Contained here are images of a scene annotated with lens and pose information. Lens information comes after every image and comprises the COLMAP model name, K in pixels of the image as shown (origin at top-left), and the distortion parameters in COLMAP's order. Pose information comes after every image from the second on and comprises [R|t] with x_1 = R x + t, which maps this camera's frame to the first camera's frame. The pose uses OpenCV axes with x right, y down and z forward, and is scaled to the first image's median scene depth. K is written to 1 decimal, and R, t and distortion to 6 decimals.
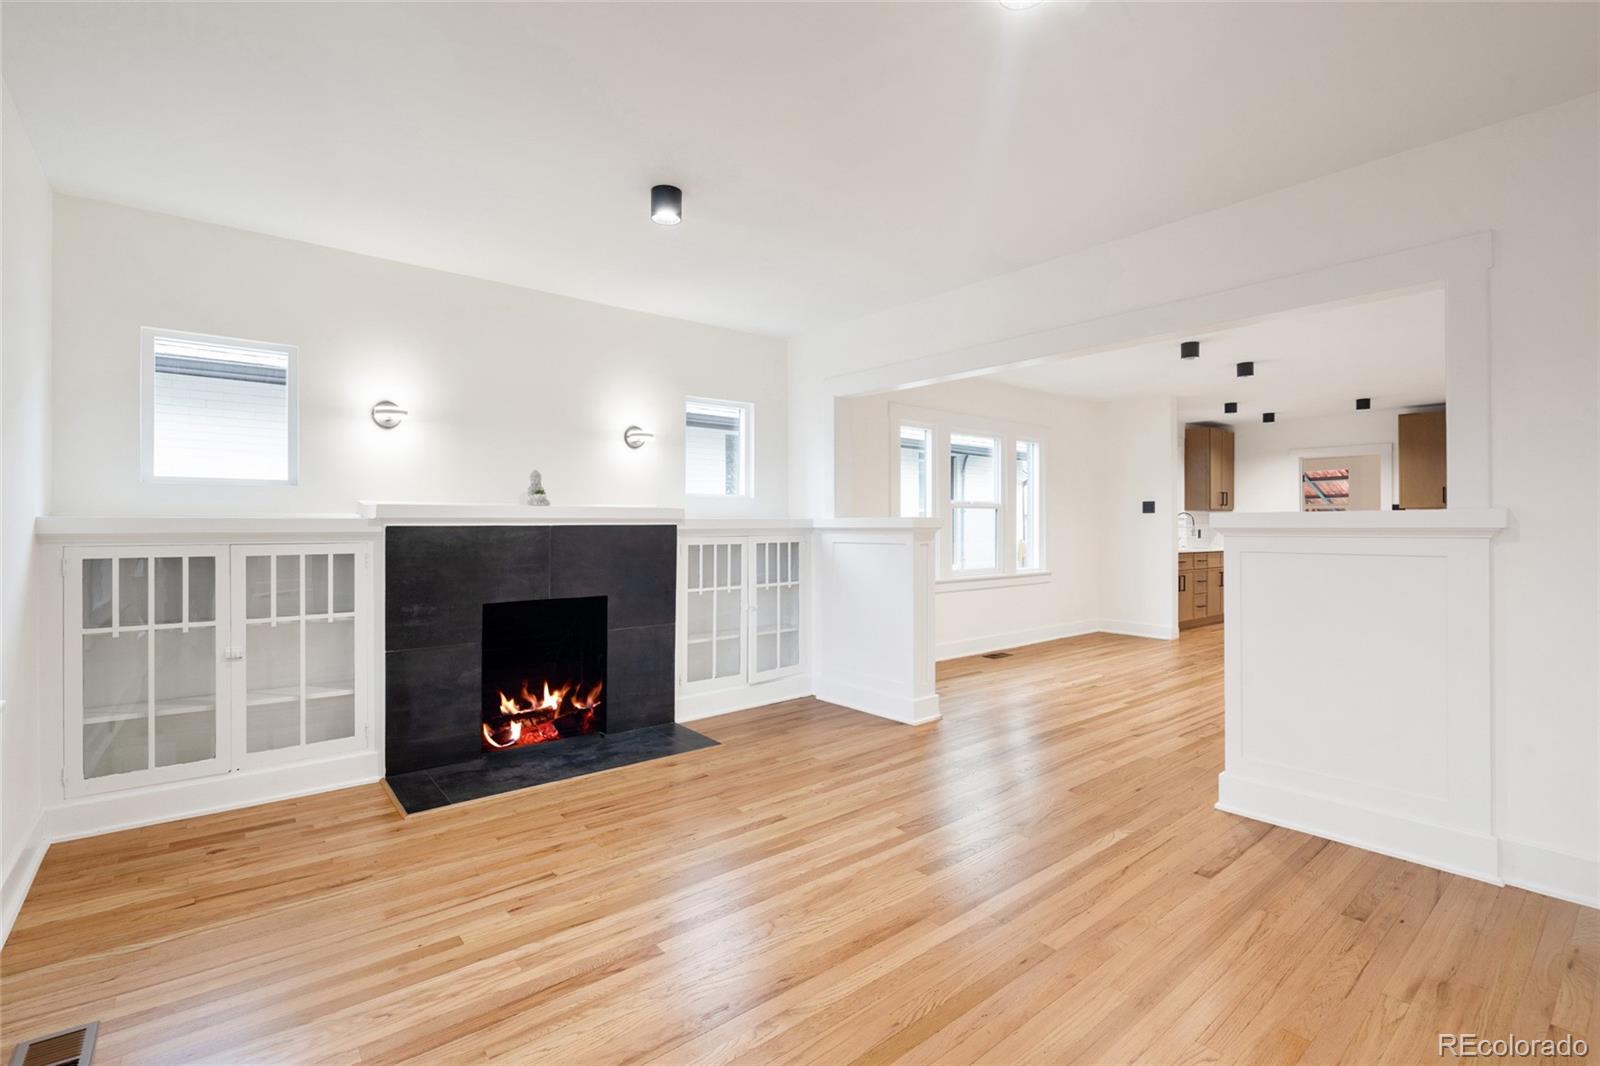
lens RADIAL K [[720.0, 0, 793.8], [0, 720.0, 513.8], [0, 0, 1]] dist [-0.005596, 0.001313]
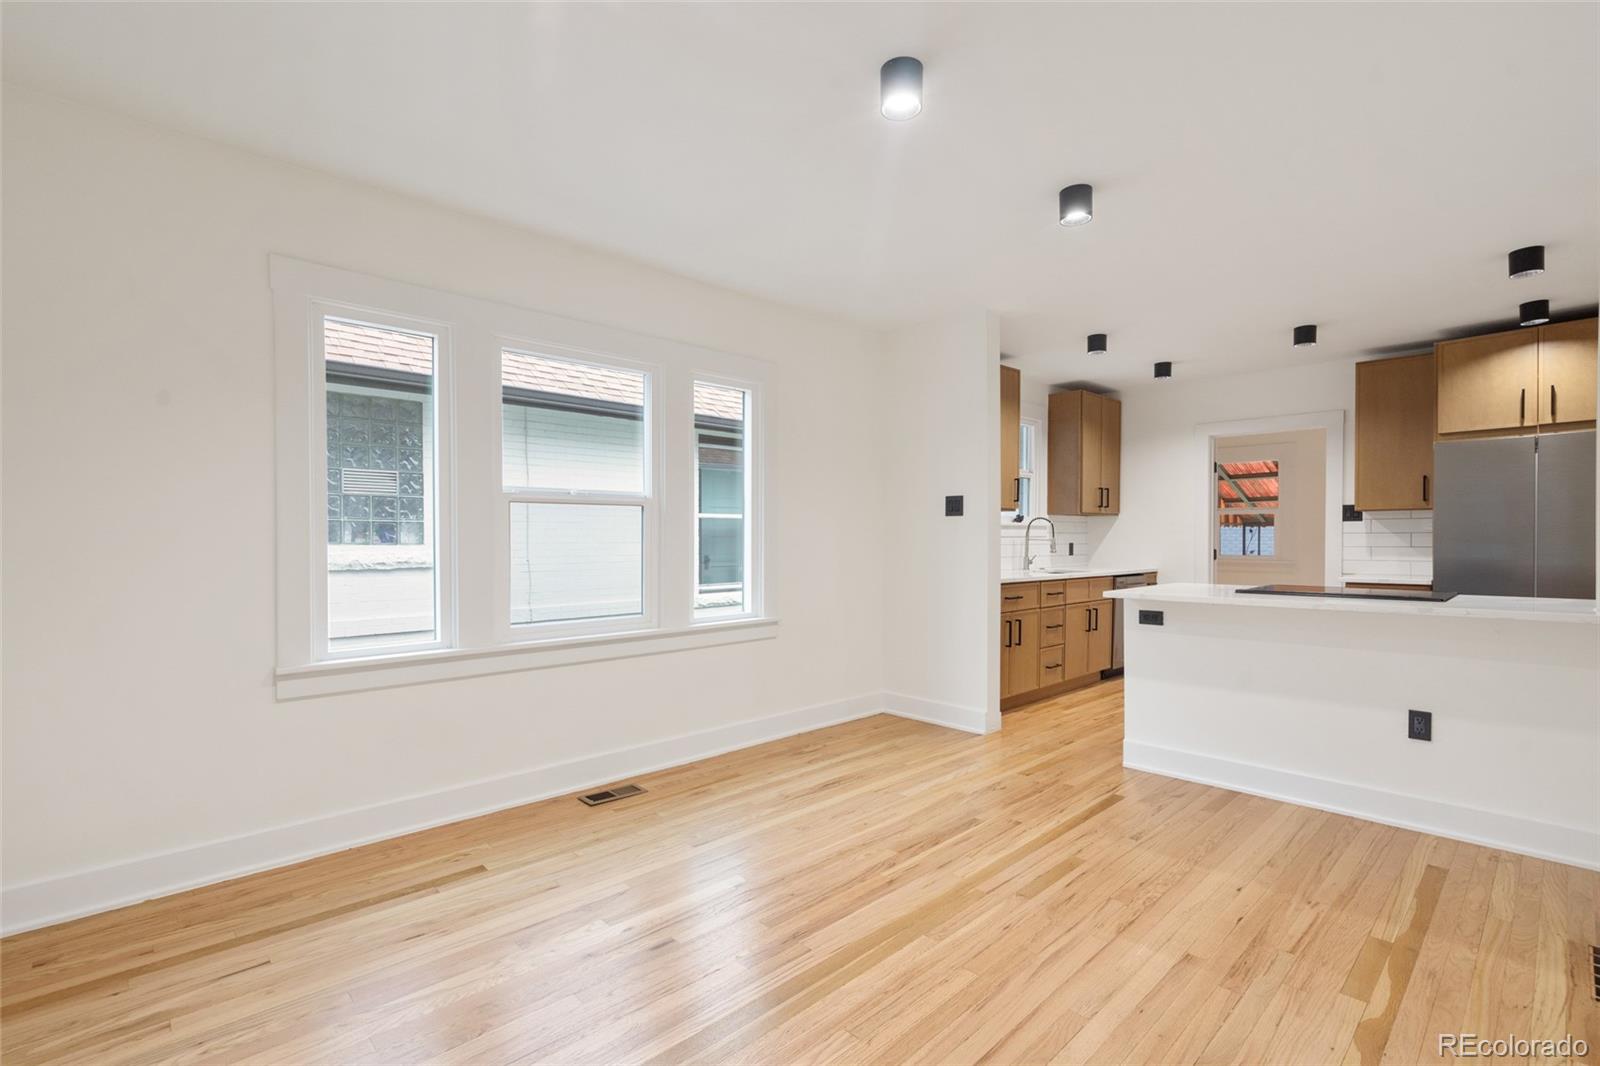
lens RADIAL K [[720.0, 0, 802.4], [0, 720.0, 542.9], [0, 0, 1]] dist [-0.005596, 0.001313]
pose [[0.997174, 0.002354, 0.075092, 0.553801], [-0.004493, 0.999588, 0.028336, 0.007801], [-0.074994, -0.028593, 0.996774, 0.718734]]
